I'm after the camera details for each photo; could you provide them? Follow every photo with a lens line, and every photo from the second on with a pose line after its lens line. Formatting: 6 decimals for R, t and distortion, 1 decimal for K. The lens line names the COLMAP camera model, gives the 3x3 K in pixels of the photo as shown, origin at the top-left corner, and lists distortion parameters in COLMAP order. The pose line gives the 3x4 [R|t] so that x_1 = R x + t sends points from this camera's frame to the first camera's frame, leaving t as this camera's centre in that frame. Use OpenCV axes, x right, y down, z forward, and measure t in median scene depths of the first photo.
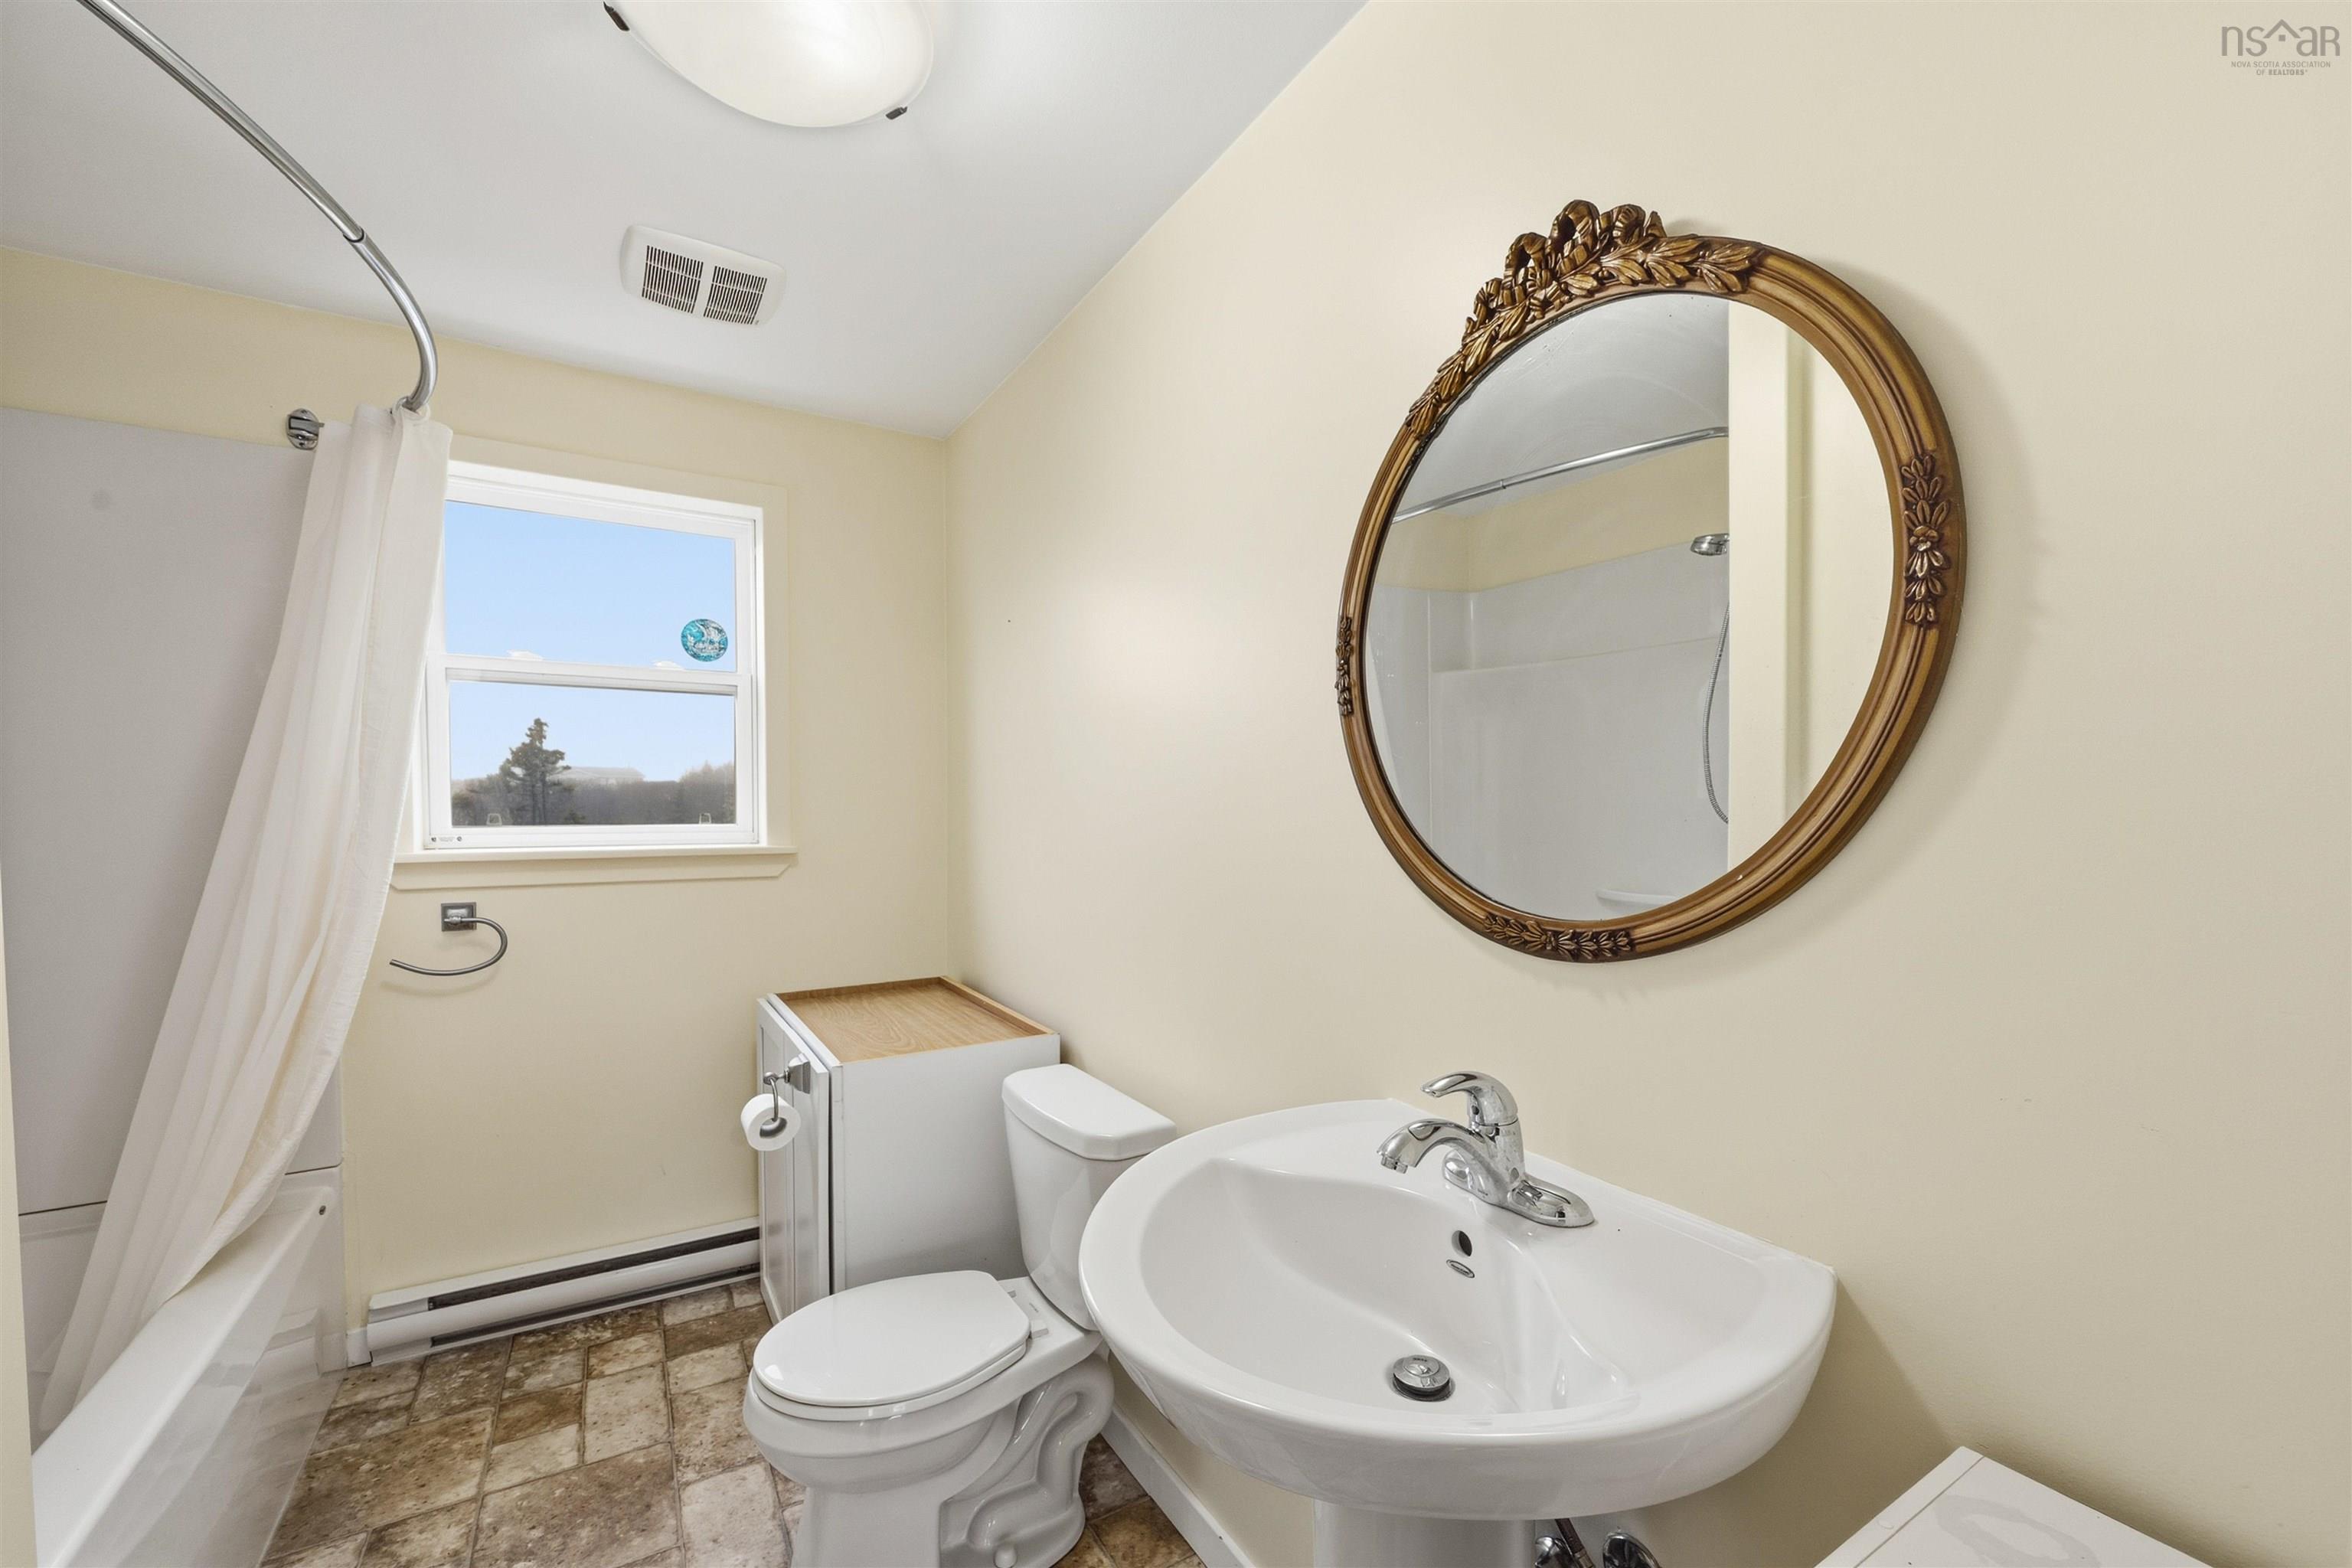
lens RADIAL K [[954.8, 0, 1174.1], [0, 954.8, 822.1], [0, 0, 1]] dist [0.000979, 0.000060]
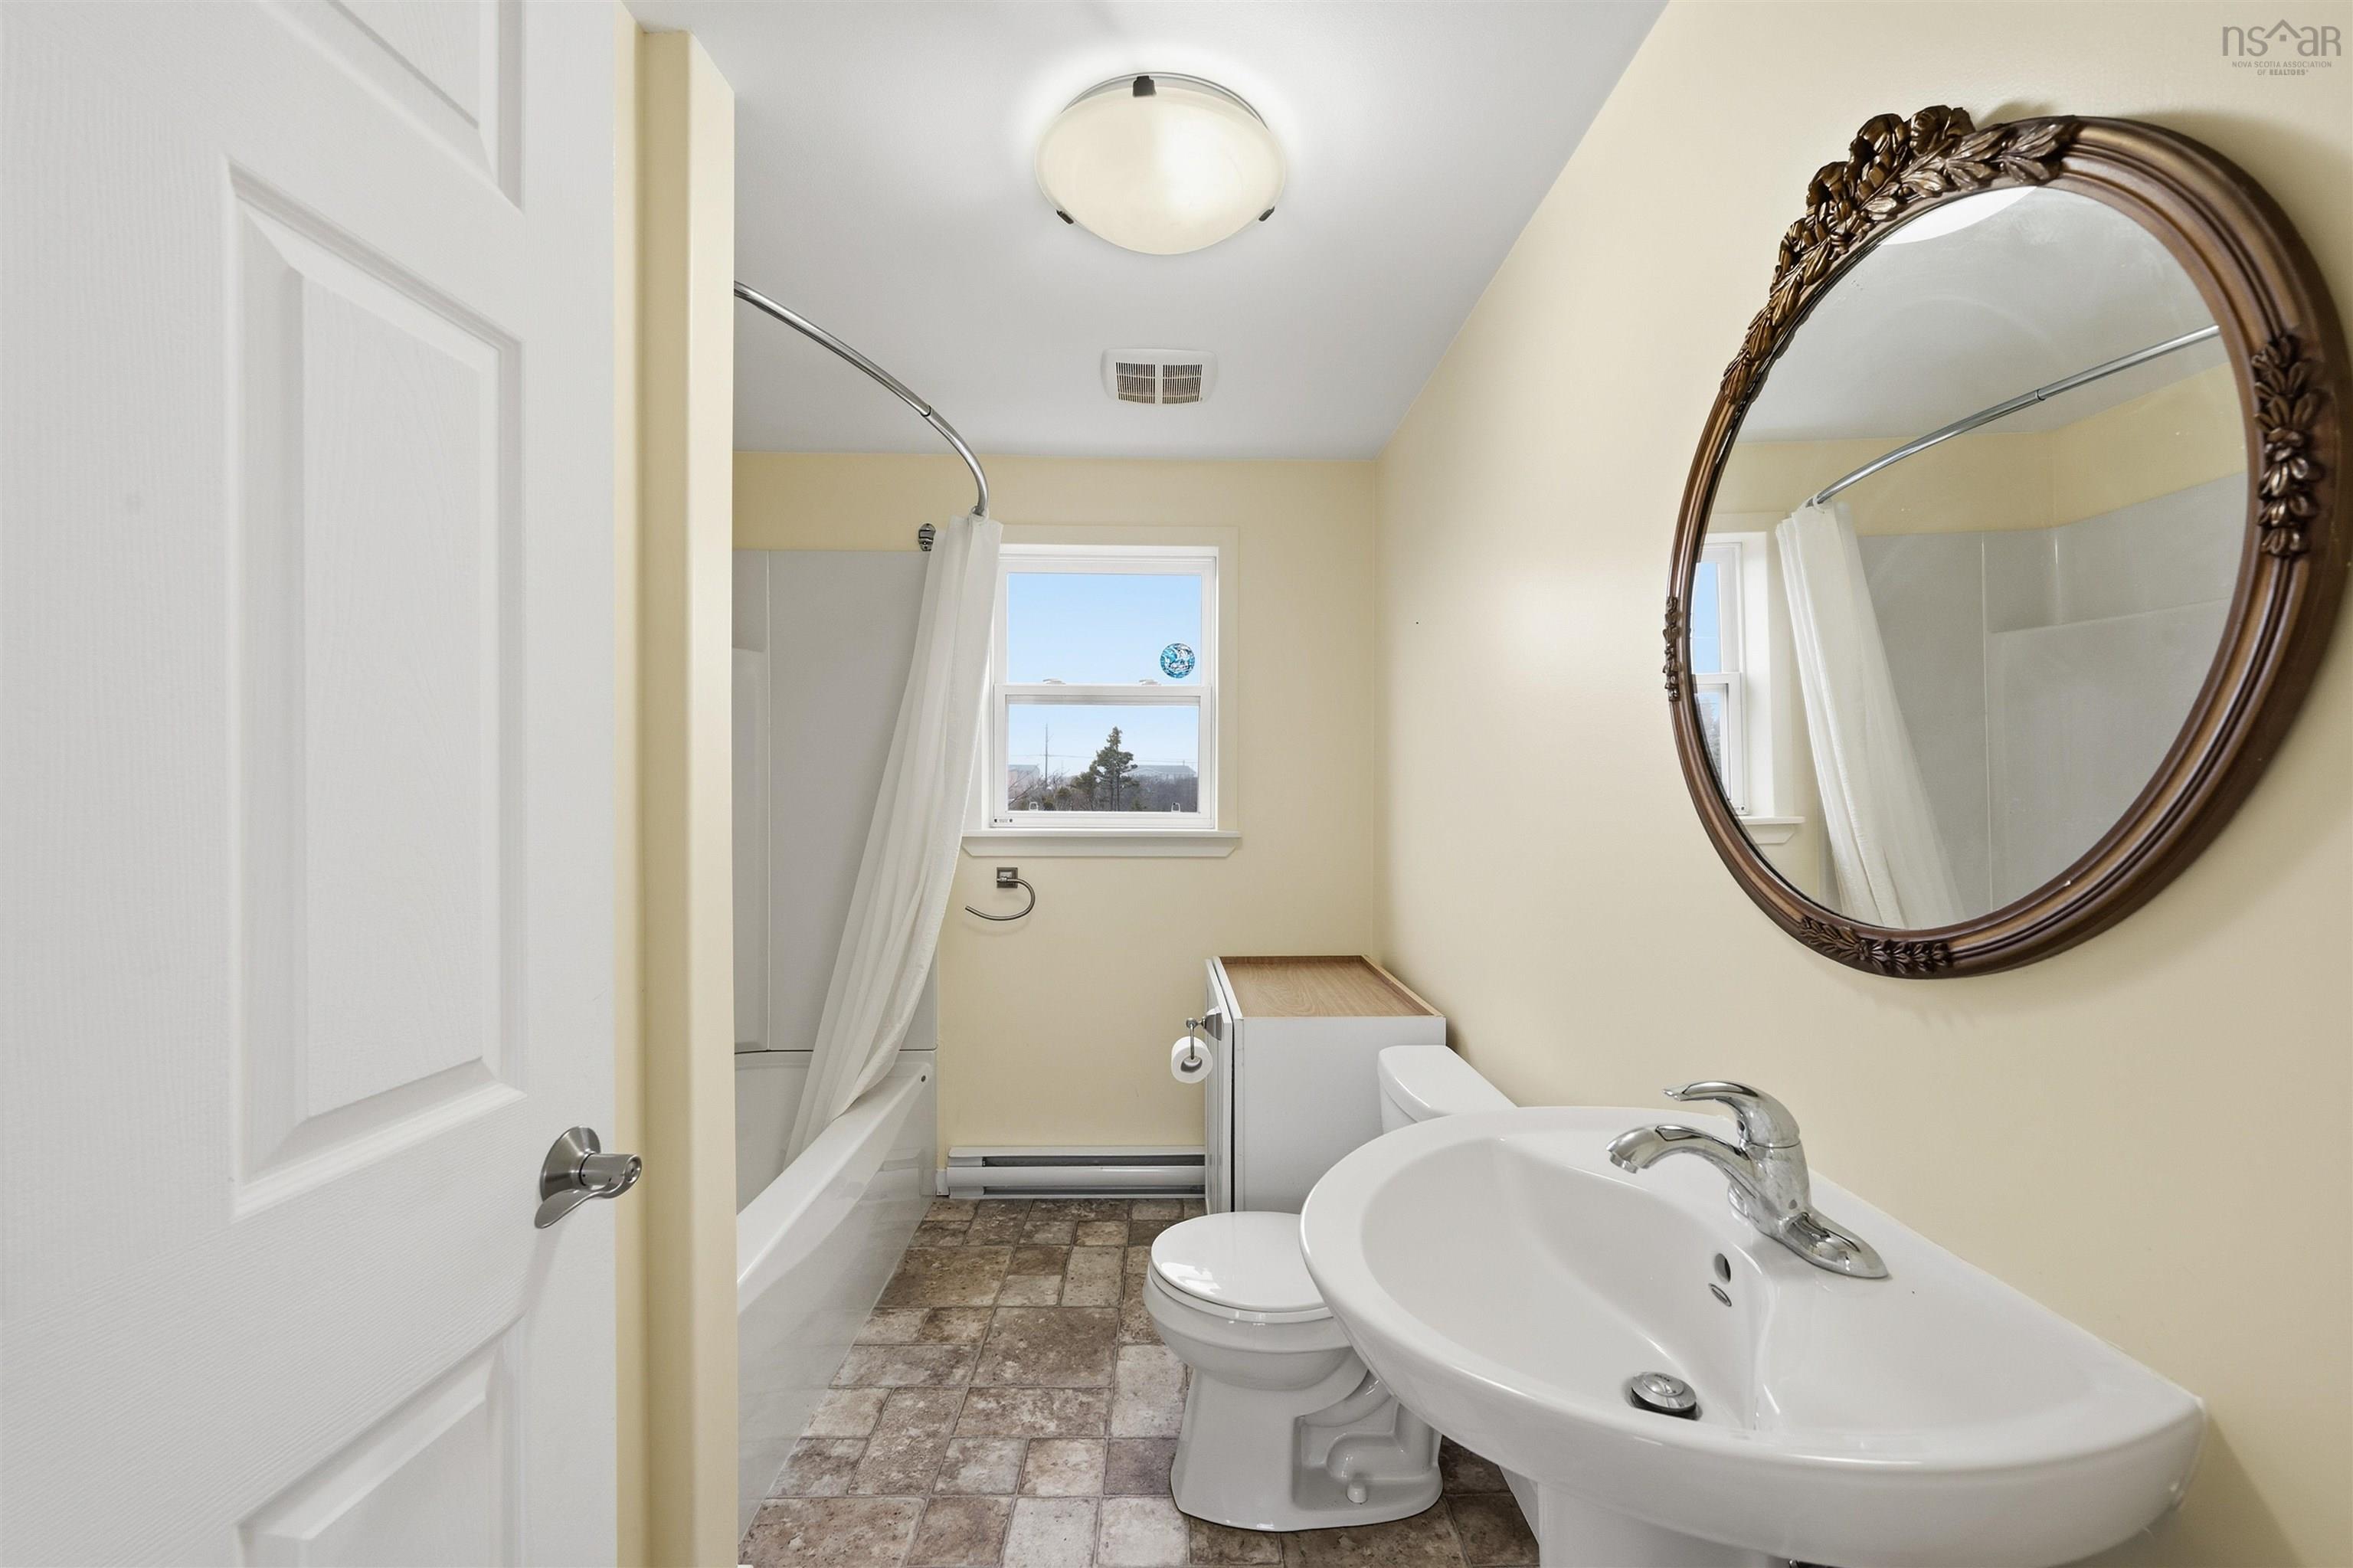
lens RADIAL K [[927.6, 0, 1176.5], [0, 927.6, 784.0], [0, 0, 1]] dist [0.000379, 0.000011]
pose [[0.866498, -0.004040, -0.499164, 0.215457], [-0.012416, 0.999483, -0.029642, 0.004295], [0.499026, 0.031883, 0.866000, -0.042141]]
